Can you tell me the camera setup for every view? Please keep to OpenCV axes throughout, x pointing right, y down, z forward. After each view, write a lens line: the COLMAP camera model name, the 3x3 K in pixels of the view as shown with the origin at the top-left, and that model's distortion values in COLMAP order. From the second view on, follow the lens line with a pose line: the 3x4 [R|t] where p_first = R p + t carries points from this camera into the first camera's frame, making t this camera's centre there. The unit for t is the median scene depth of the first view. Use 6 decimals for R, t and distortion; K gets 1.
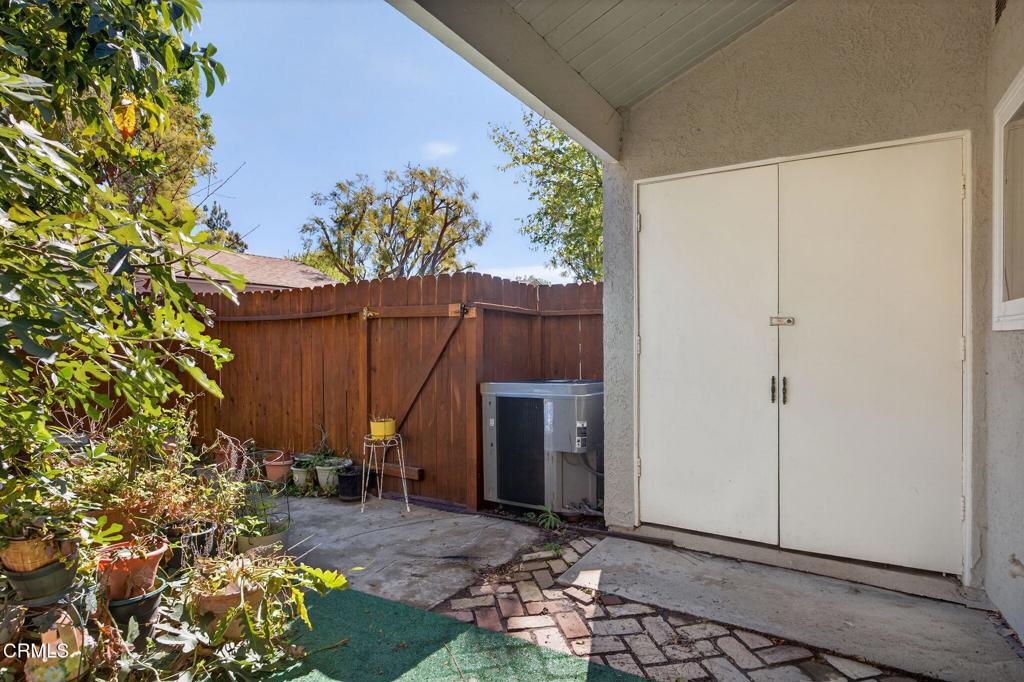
lens RADIAL K [[545.0, 0, 516.9], [0, 545.0, 334.6], [0, 0, 1]] dist [-0.000605, -0.000246]
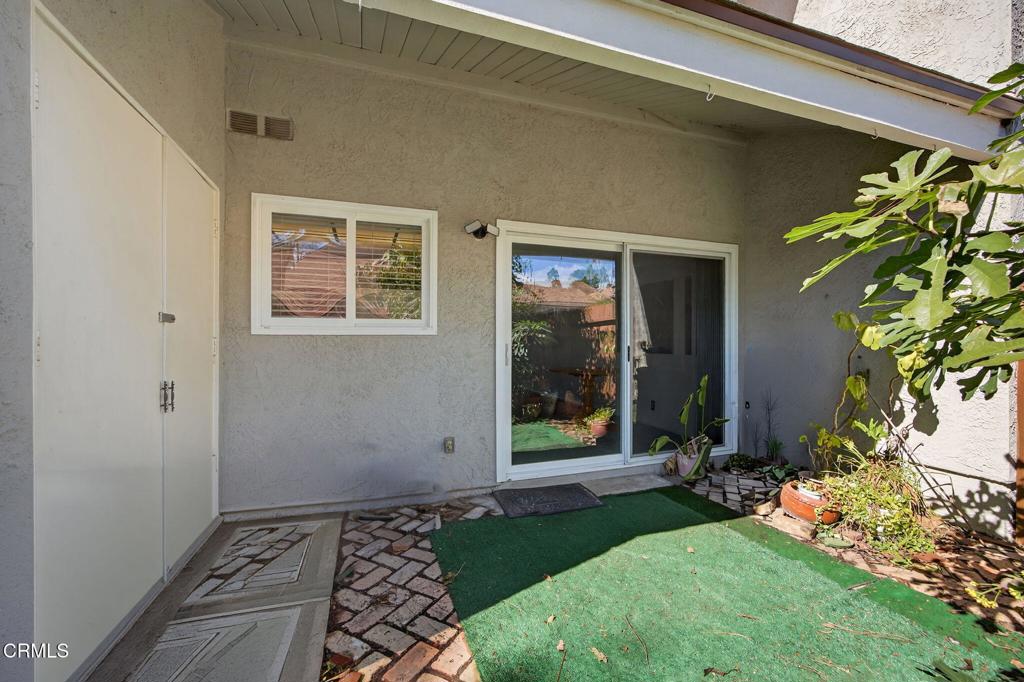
lens RADIAL K [[406.8, 0, 512.0], [0, 406.8, 341.0], [0, 0, 1]] dist [-0.000763, -0.000023]
pose [[-0.758030, -0.000650, 0.652219, -0.444046], [-0.006270, 0.999961, -0.006290, 0.012501], [-0.652190, -0.008857, -0.758004, 1.380688]]
